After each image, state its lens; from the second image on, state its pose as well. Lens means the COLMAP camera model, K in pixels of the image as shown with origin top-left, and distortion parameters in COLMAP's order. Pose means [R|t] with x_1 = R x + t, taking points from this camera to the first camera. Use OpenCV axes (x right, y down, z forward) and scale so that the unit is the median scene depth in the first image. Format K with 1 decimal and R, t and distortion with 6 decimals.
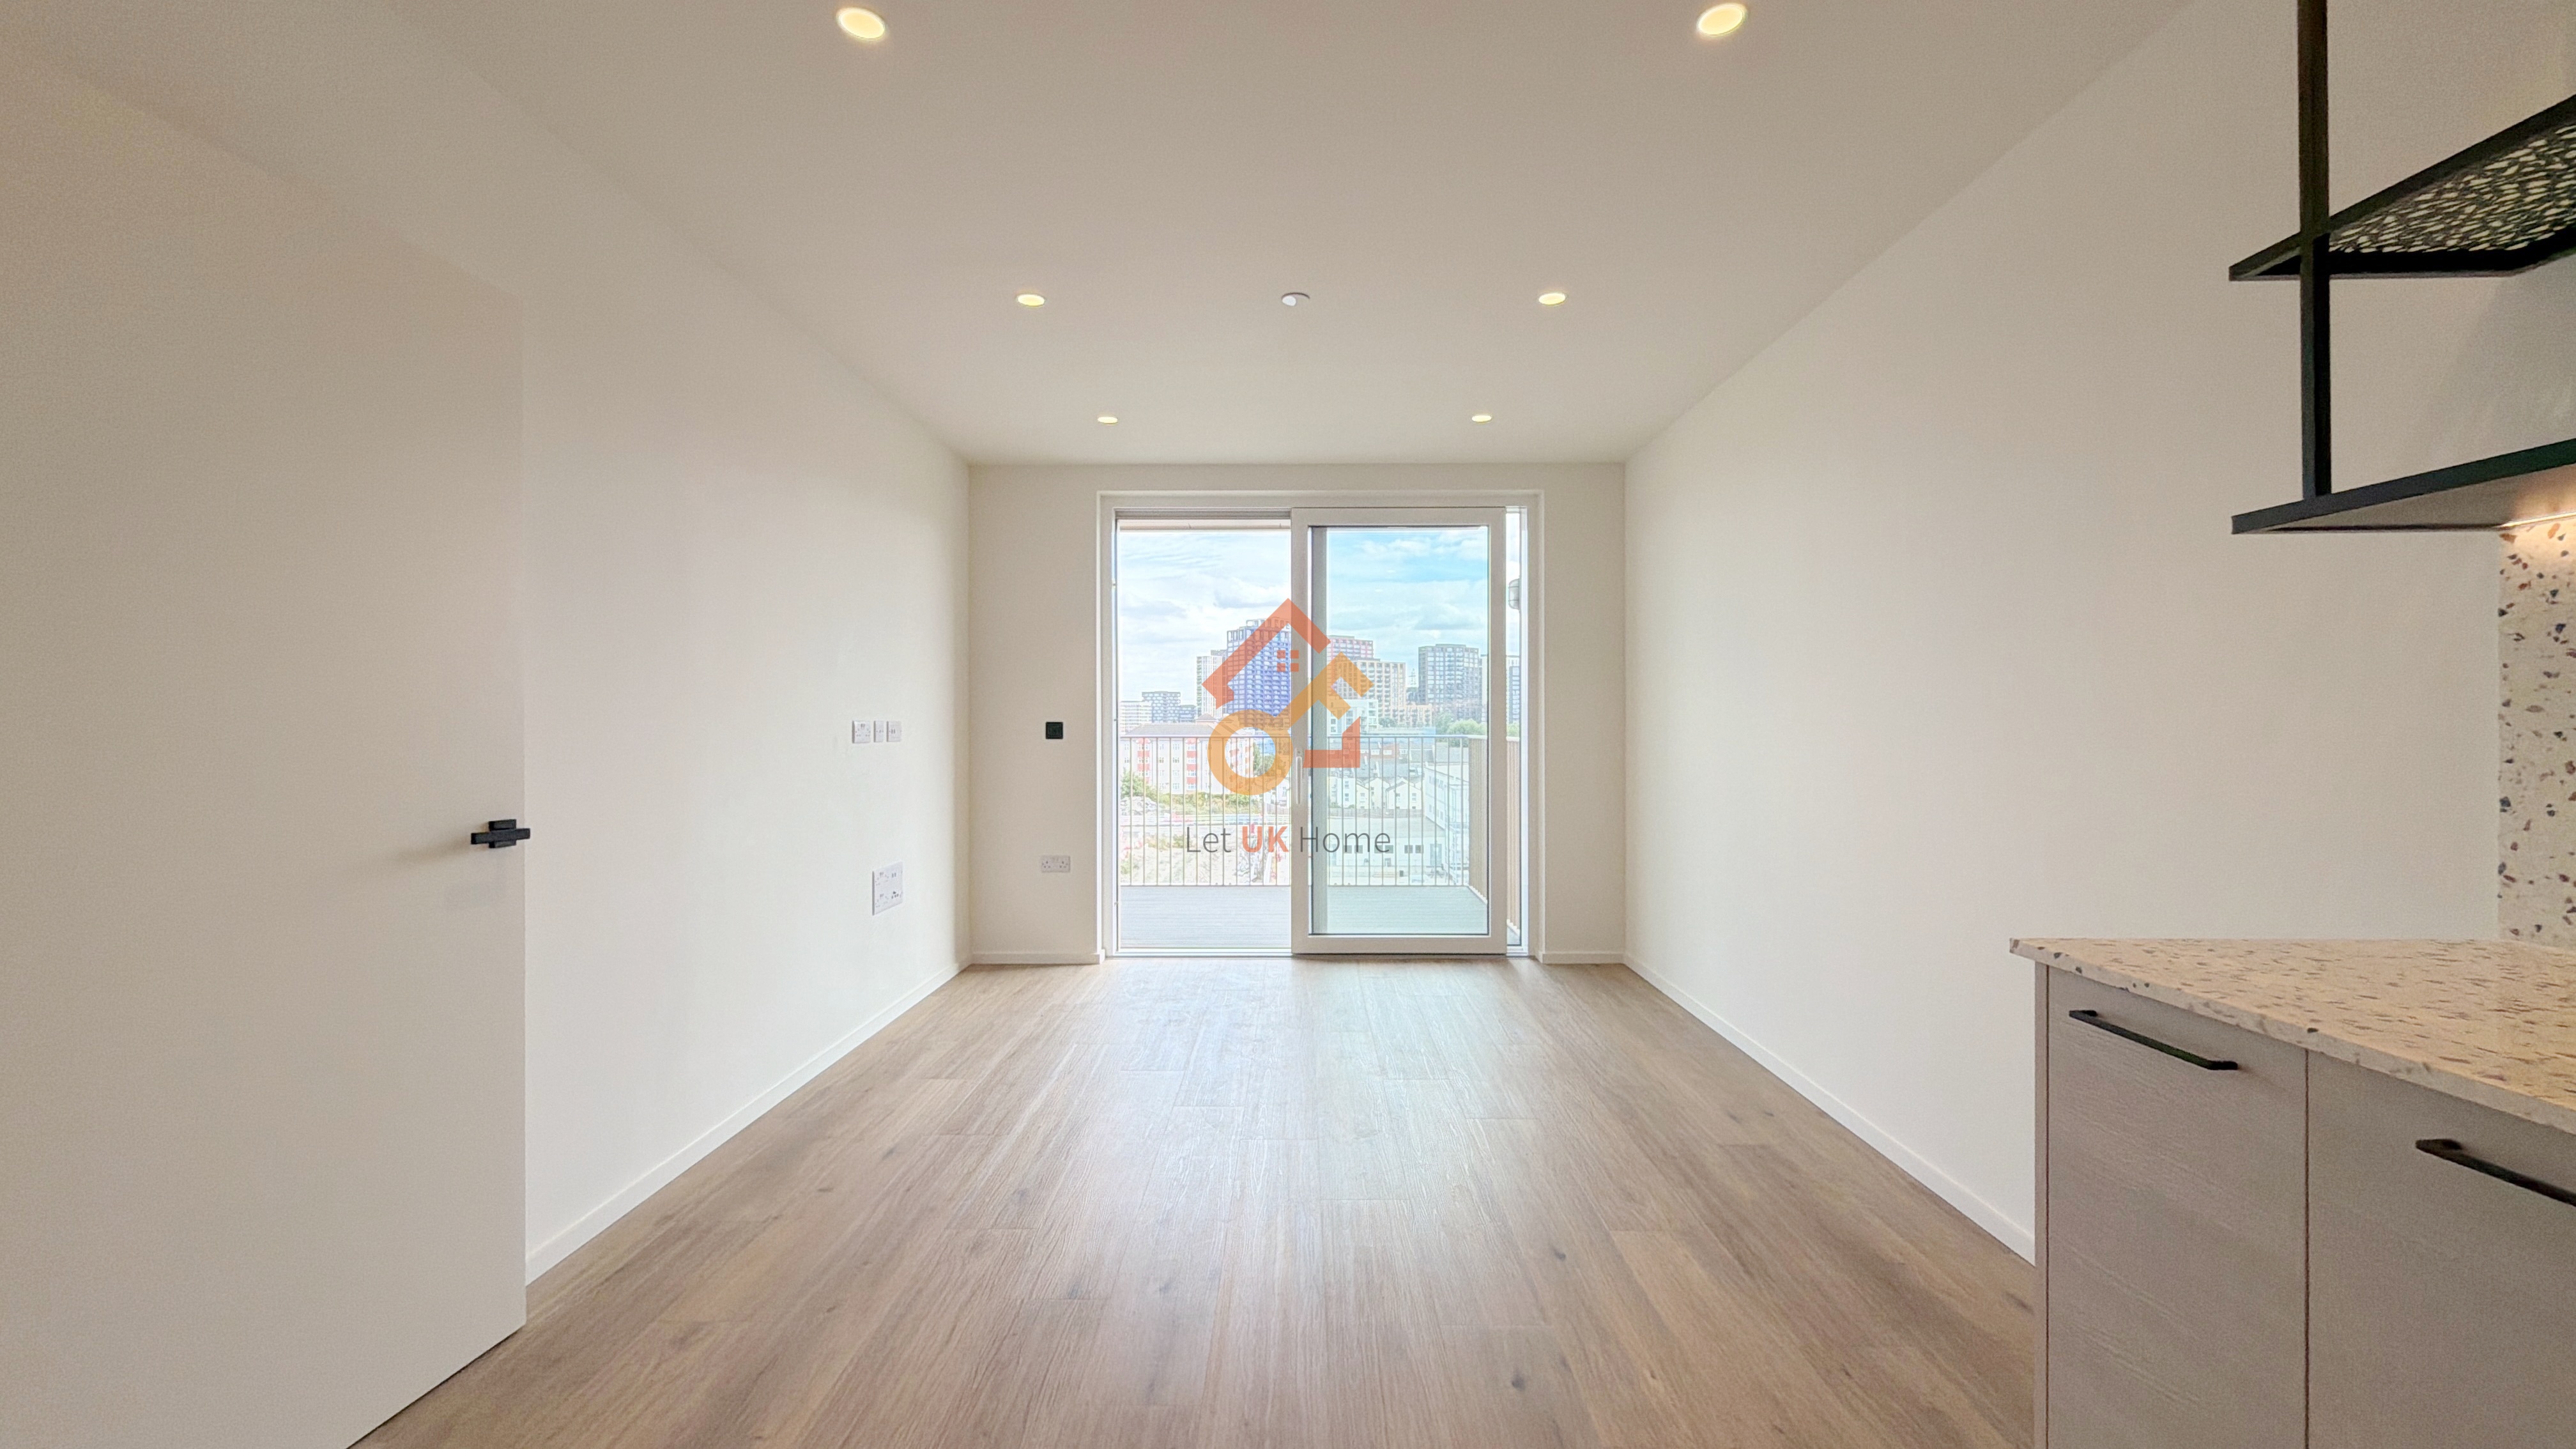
lens RADIAL K [[1032.9, 0, 1286.7], [0, 1032.9, 729.2], [0, 0, 1]] dist [0.001036, -0.000595]
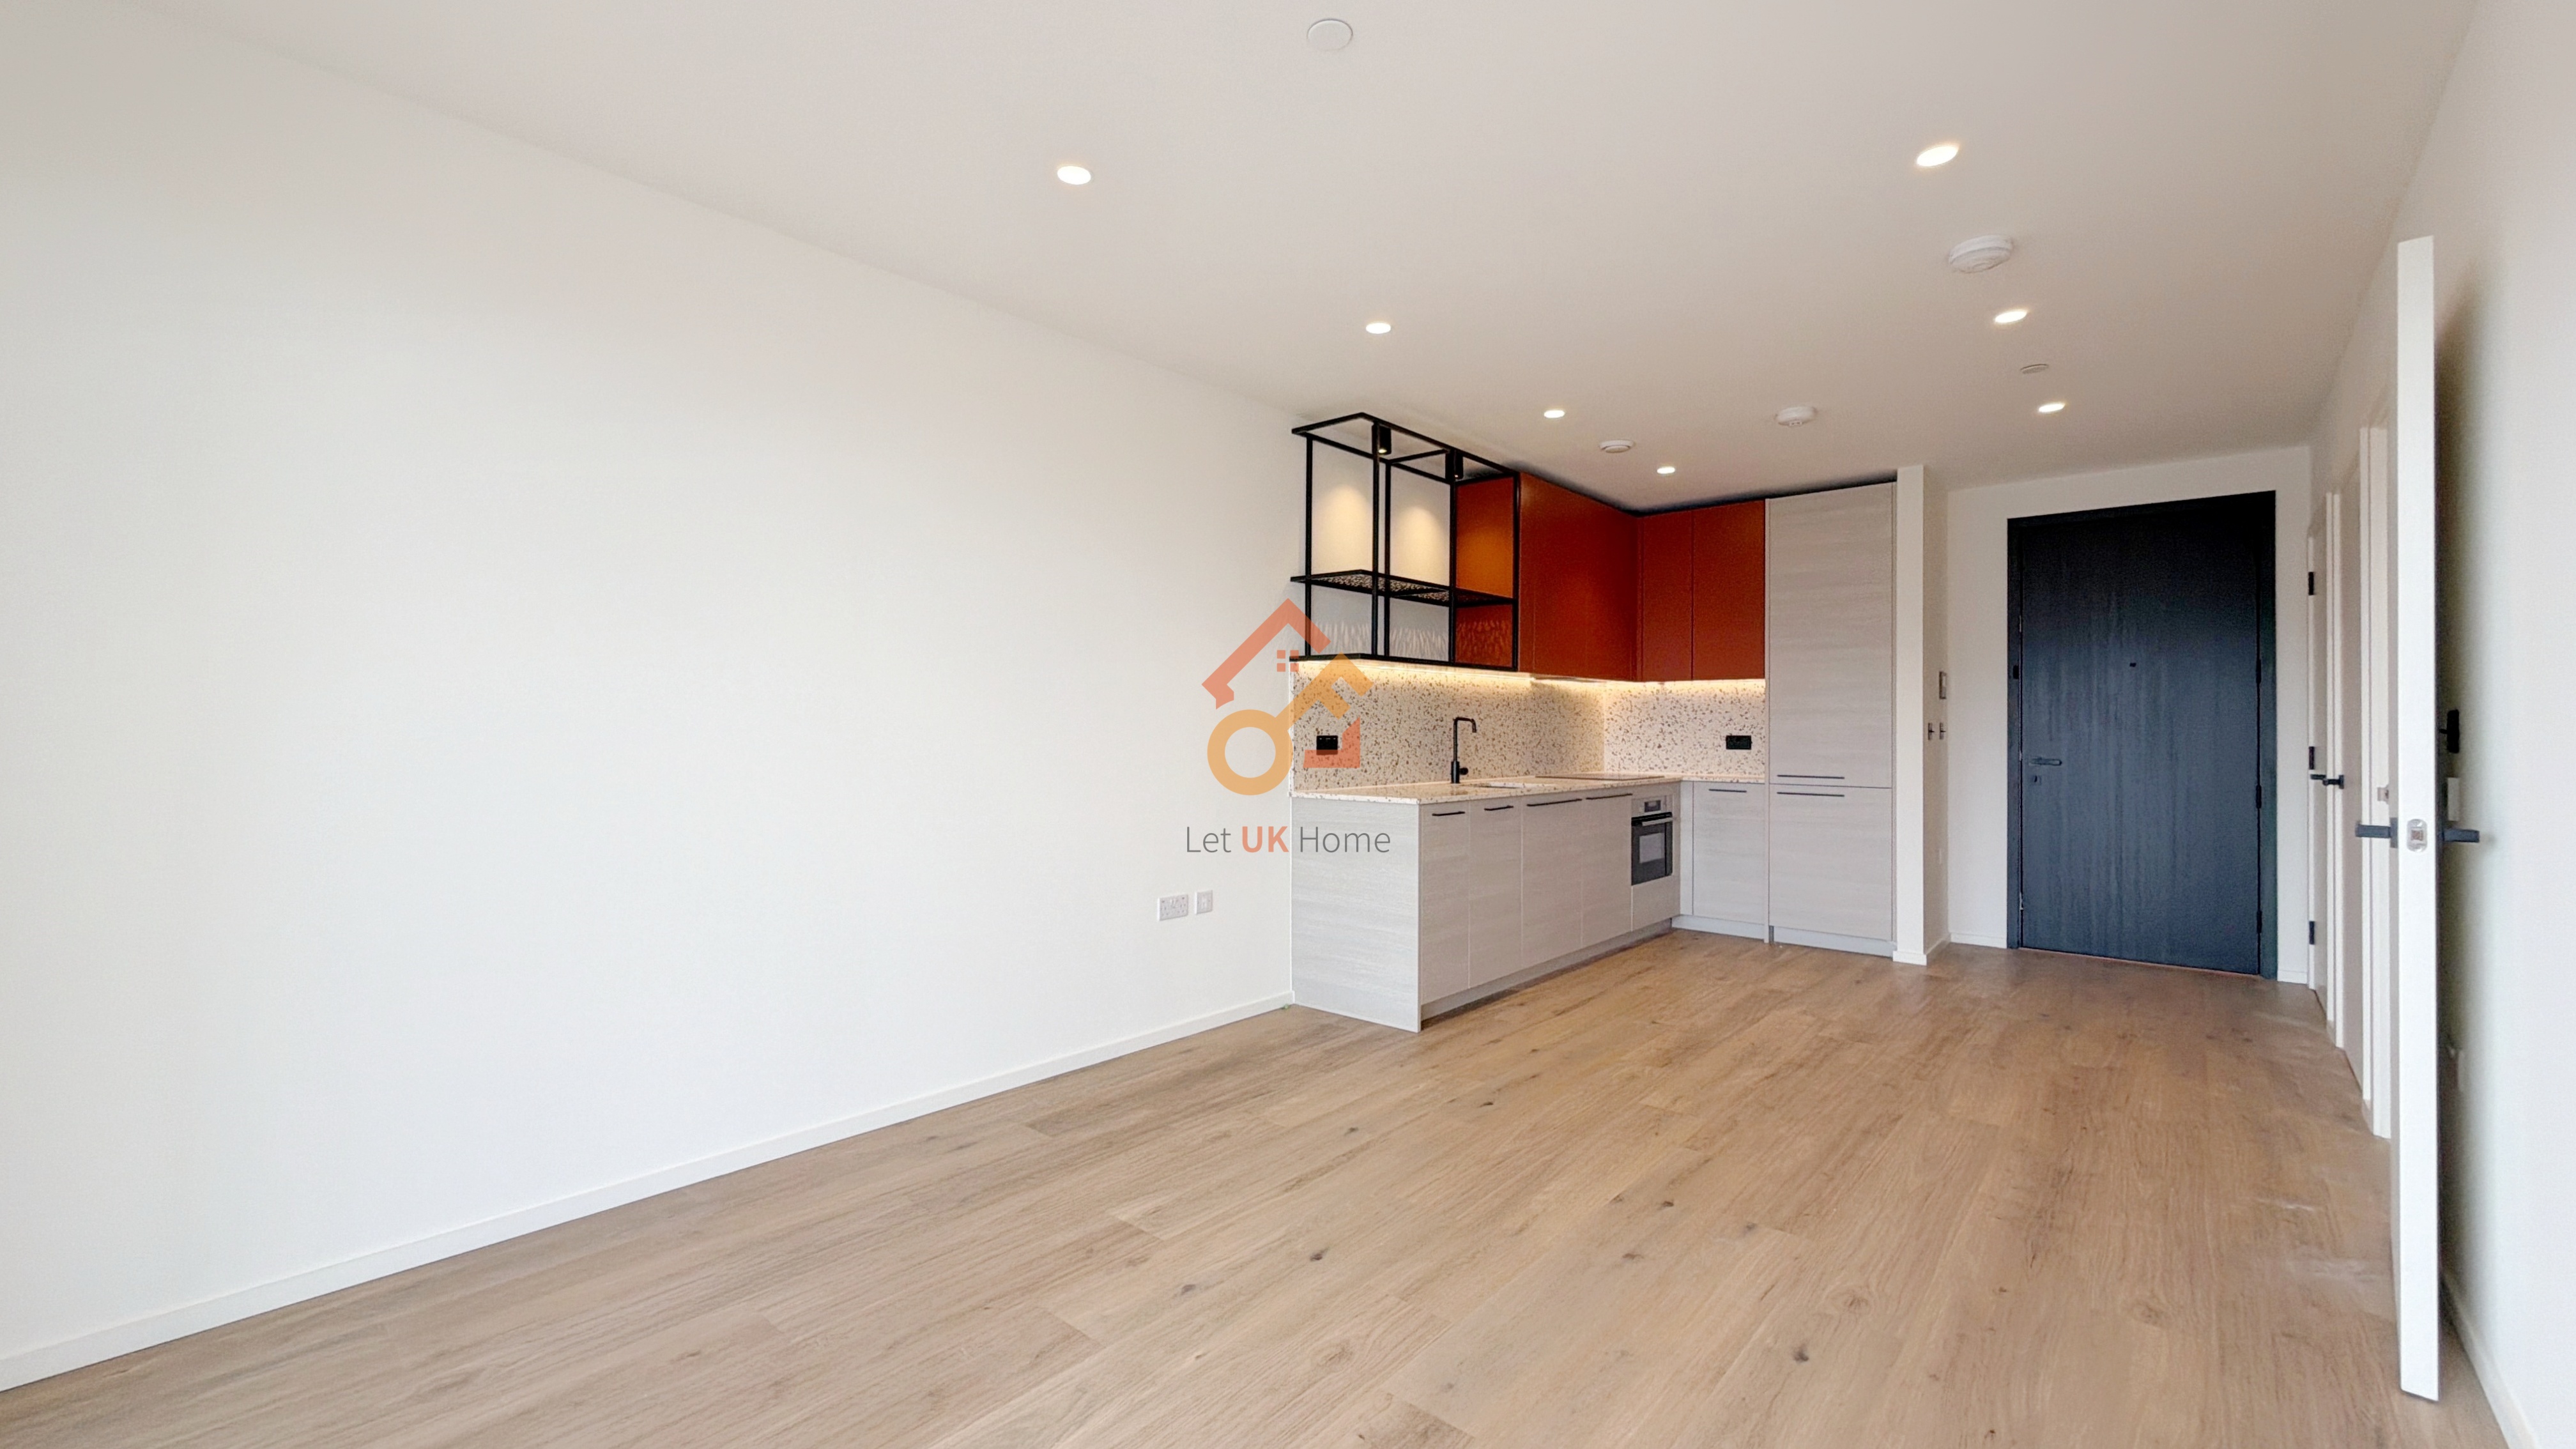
lens RADIAL K [[1032.9, 0, 1287.9], [0, 1032.9, 719.5], [0, 0, 1]] dist [0.001036, -0.000595]
pose [[-0.759916, 0.006283, 0.649991, -0.241593], [0.000006, 0.999953, -0.009659, 0.002721], [-0.650021, -0.007336, -0.759881, 0.945604]]
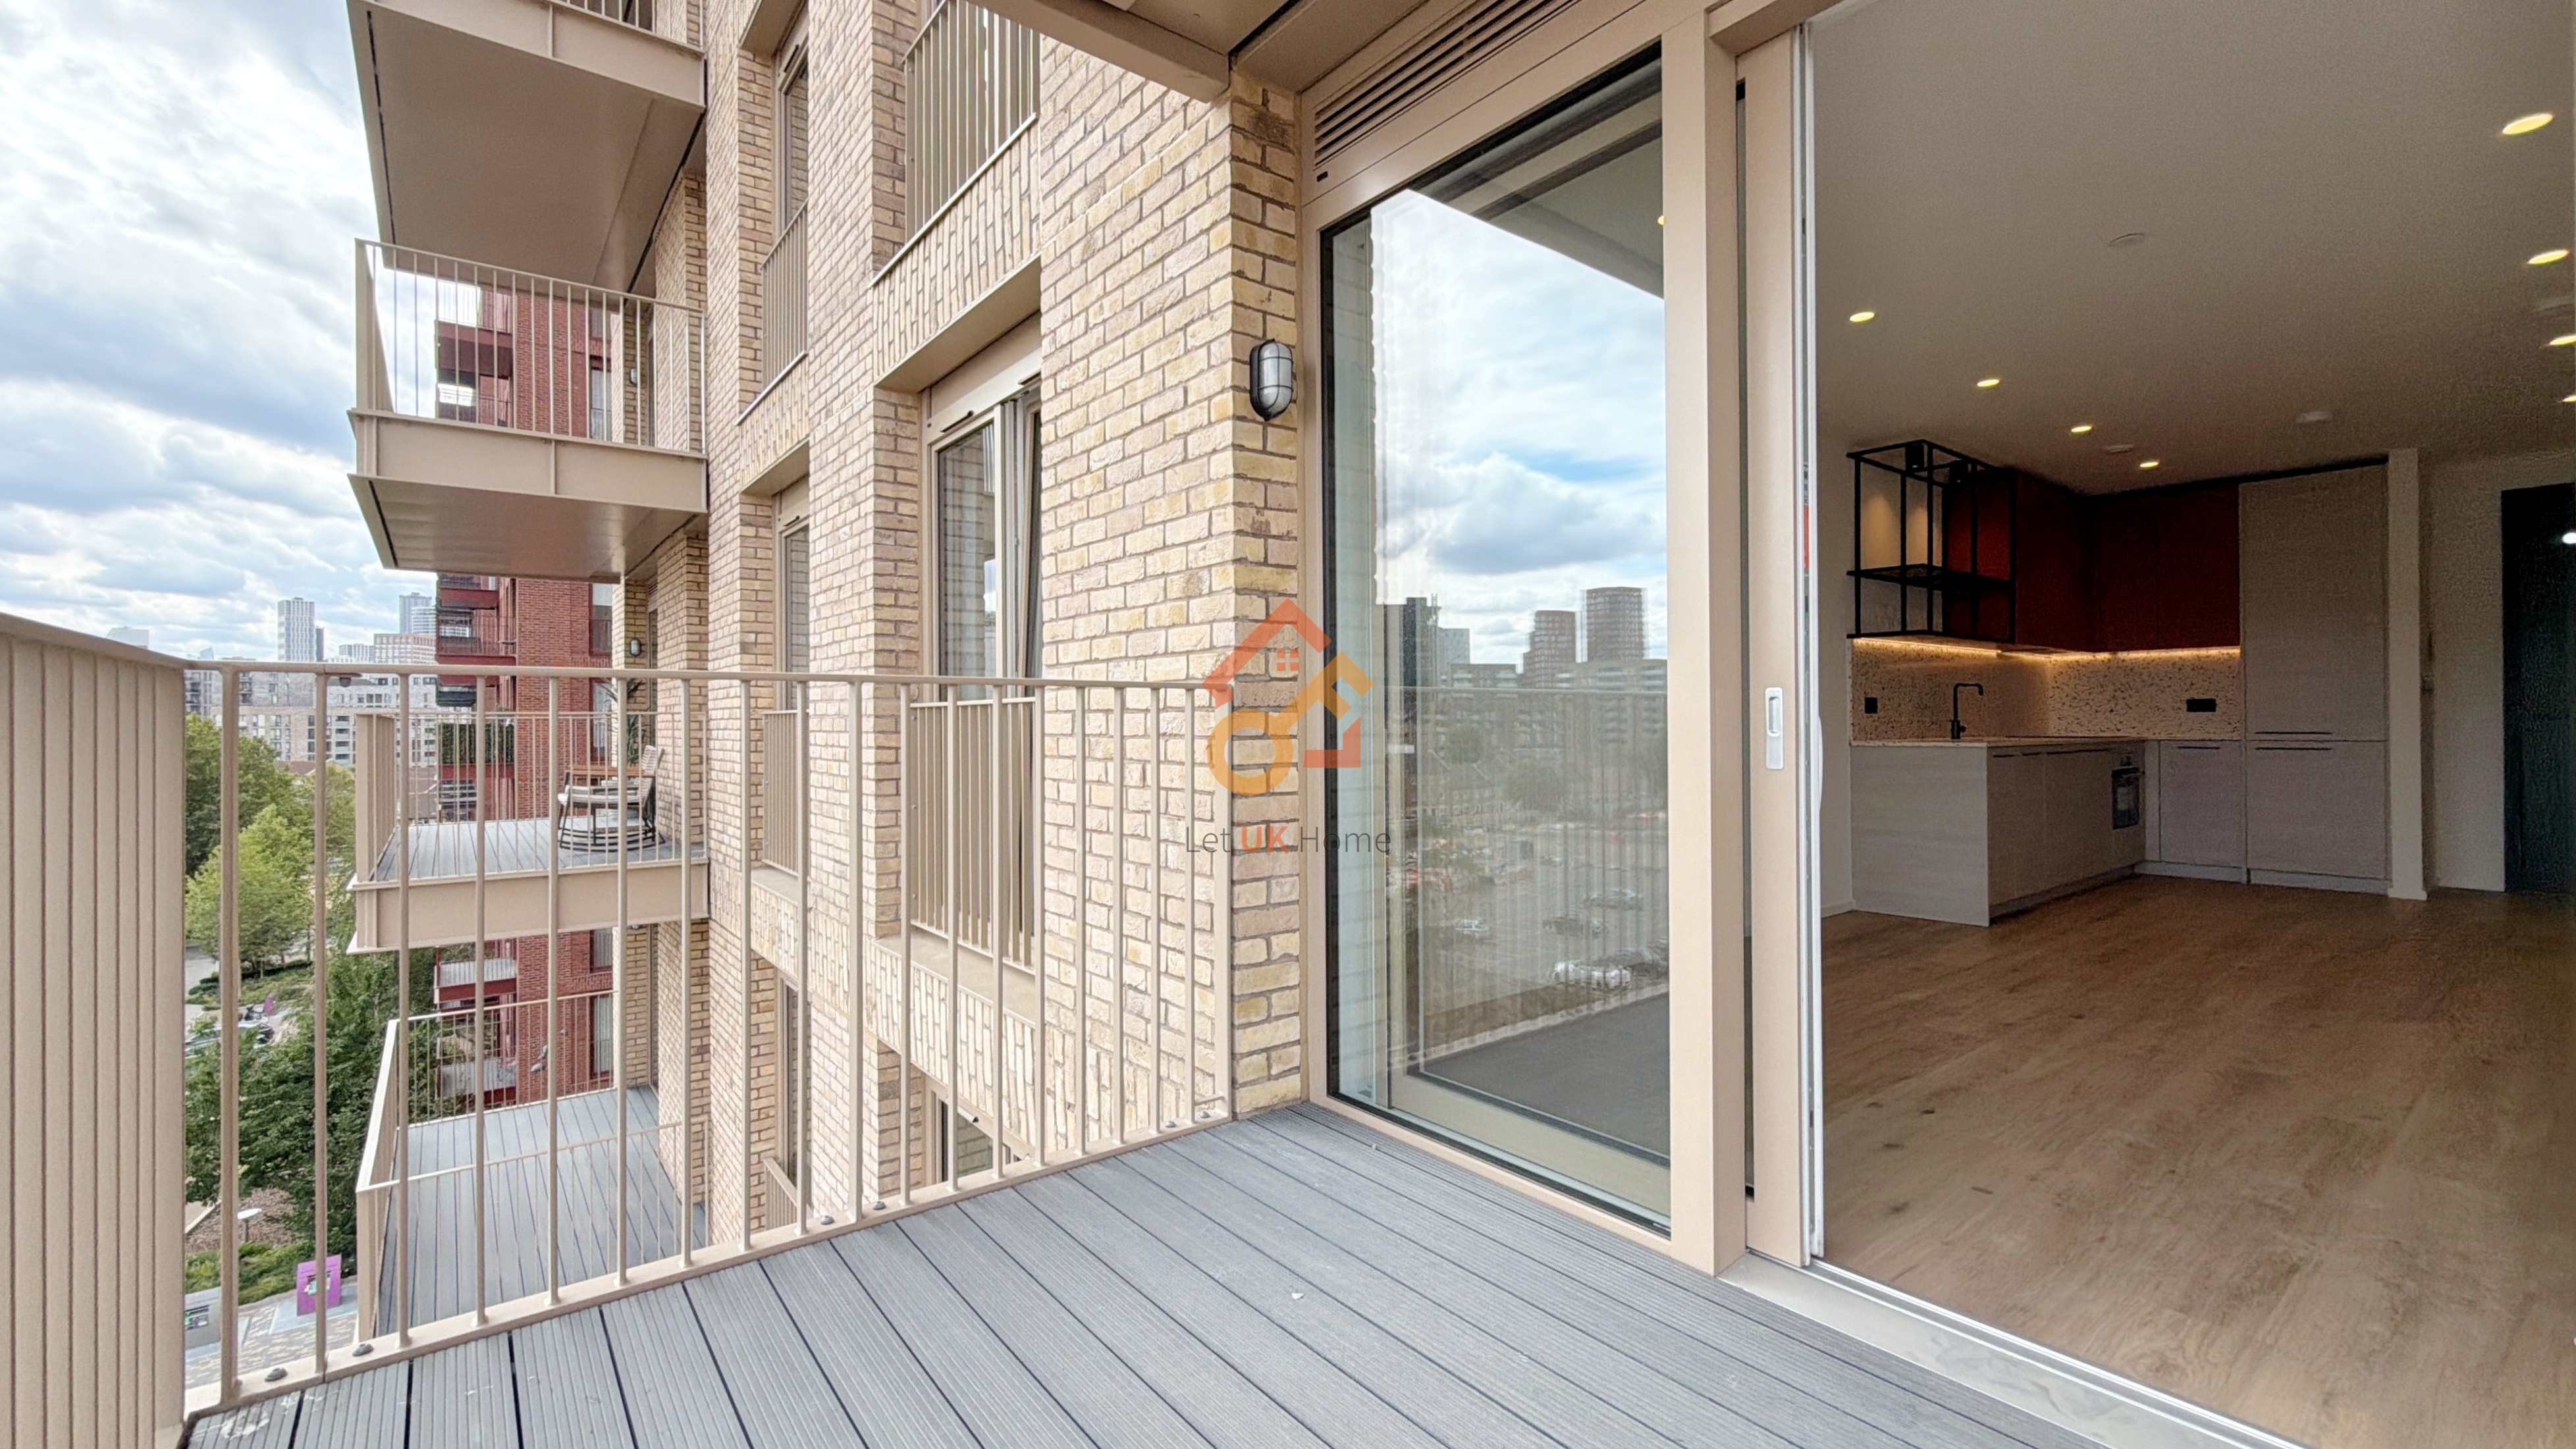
lens RADIAL K [[1032.8, 0, 1285.1], [0, 1032.8, 715.3], [0, 0, 1]] dist [0.001036, -0.000595]
pose [[-0.619443, 0.015303, 0.784892, -0.168322], [0.011229, 0.999880, -0.010632, 0.032540], [-0.784961, 0.002228, -0.619541, 1.441580]]
